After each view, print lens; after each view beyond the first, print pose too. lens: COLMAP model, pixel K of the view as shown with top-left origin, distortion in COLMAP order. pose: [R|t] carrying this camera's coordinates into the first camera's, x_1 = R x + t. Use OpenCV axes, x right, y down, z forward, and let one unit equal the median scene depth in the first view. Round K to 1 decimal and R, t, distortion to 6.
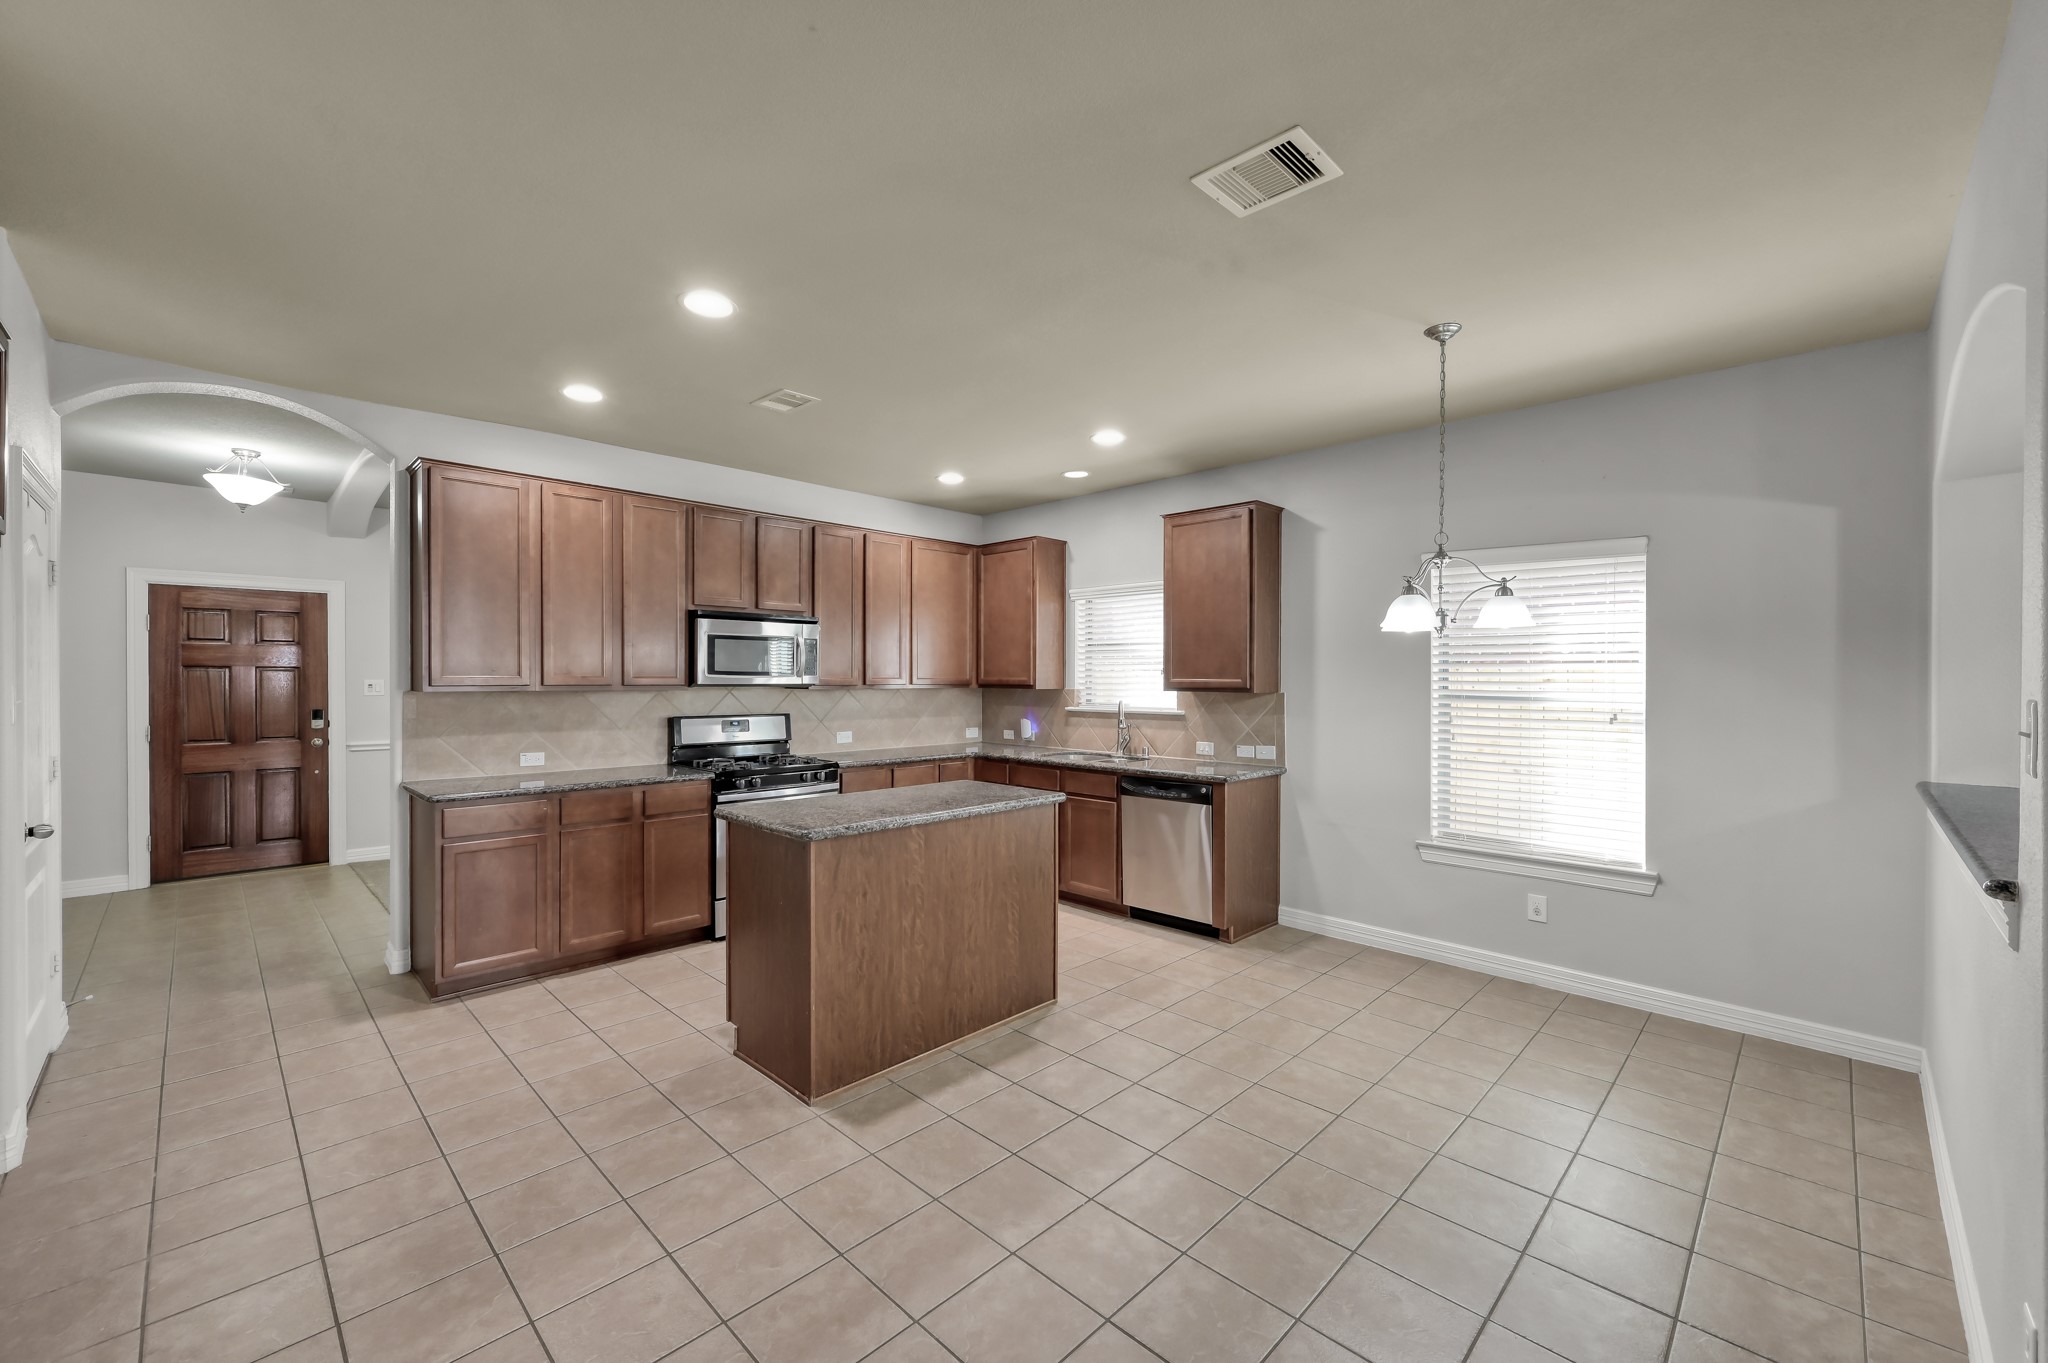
lens RADIAL K [[815.7, 0, 1029.9], [0, 815.7, 680.5], [0, 0, 1]] dist [-0.000995, 0.000076]
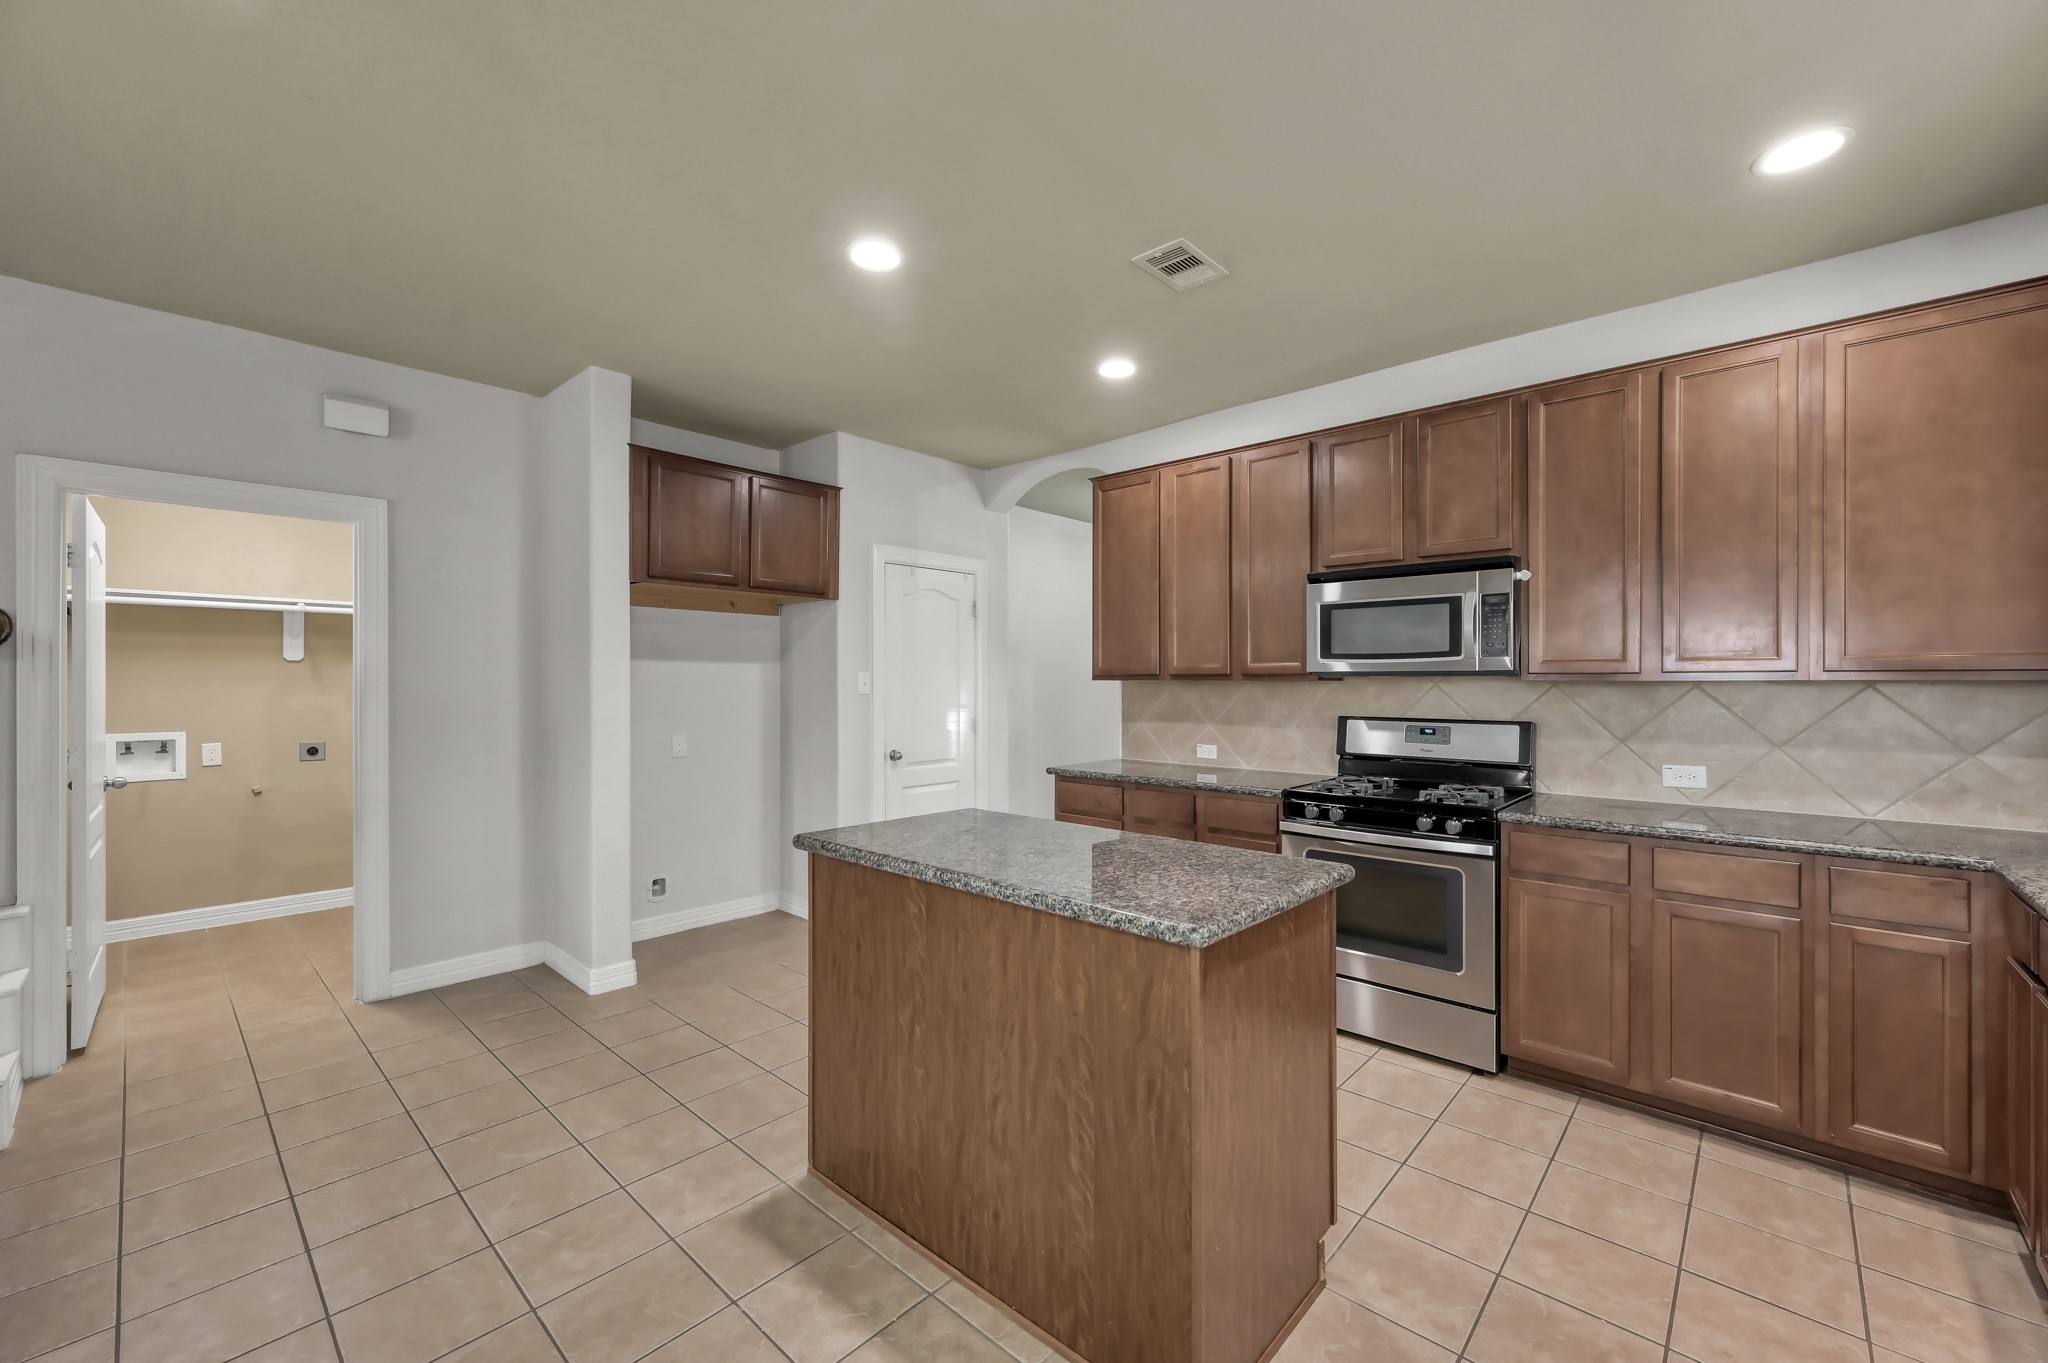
lens RADIAL K [[815.7, 0, 1029.4], [0, 815.7, 683.3], [0, 0, 1]] dist [-0.000995, 0.000076]
pose [[0.036342, -0.002165, -0.999337, 0.375400], [-0.004749, 0.999986, -0.002339, 0.019716], [0.999328, 0.004831, 0.036332, 0.793565]]
